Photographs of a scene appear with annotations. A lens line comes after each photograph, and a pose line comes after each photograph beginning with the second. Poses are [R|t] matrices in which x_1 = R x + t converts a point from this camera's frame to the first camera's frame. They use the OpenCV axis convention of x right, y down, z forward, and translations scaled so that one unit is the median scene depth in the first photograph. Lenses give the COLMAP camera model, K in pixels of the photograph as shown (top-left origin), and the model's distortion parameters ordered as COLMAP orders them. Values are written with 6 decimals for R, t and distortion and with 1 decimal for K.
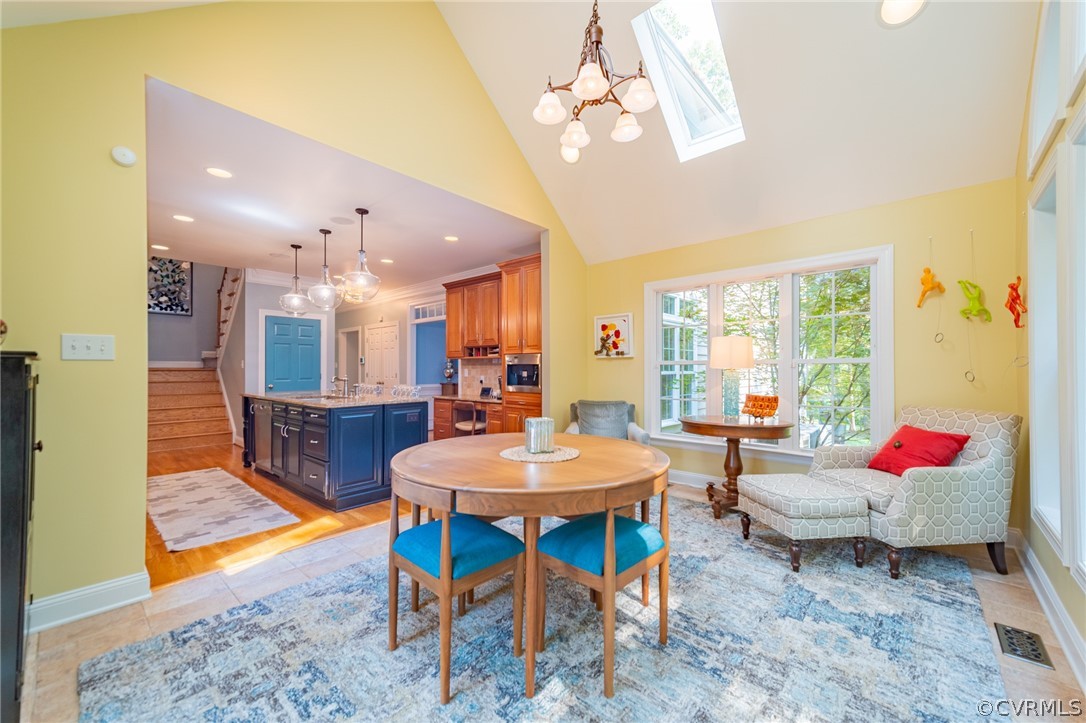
lens RADIAL K [[421.5, 0, 543.0], [0, 421.5, 361.5], [0, 0, 1]] dist [0.016585, 0.000127]
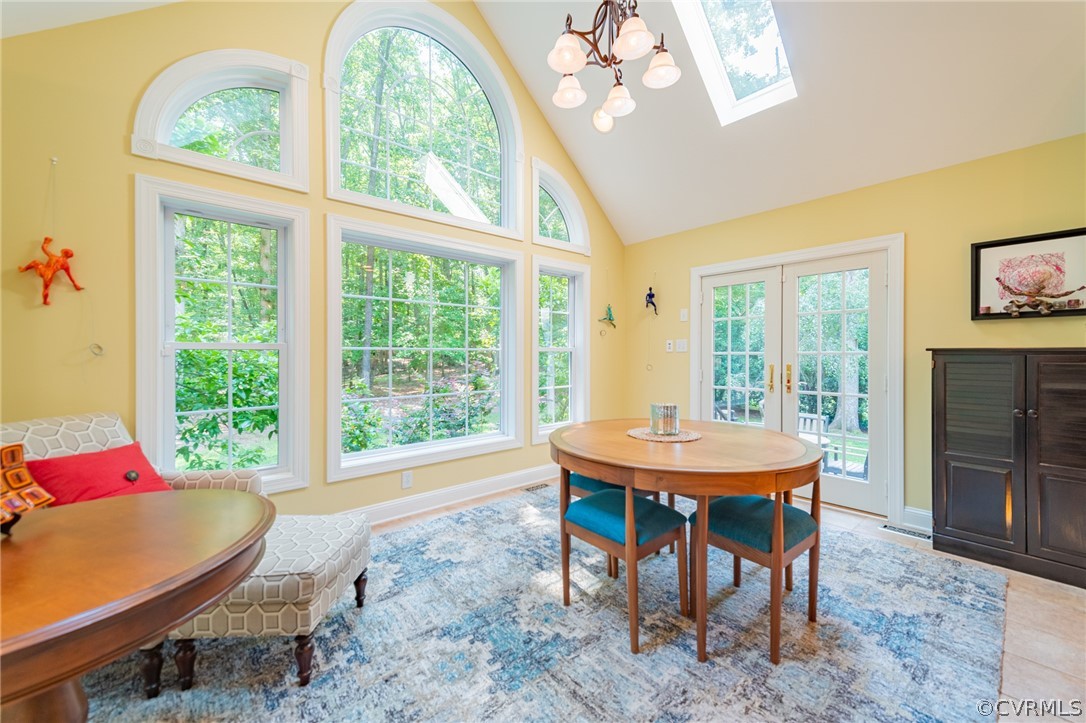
lens RADIAL K [[421.5, 0, 543.0], [0, 421.5, 361.5], [0, 0, 1]] dist [0.016585, 0.000127]
pose [[-0.992098, 0.000986, 0.125464, 0.067703], [0.000501, 0.999992, -0.003896, 0.011545], [-0.125467, -0.003802, -0.992091, 0.855825]]
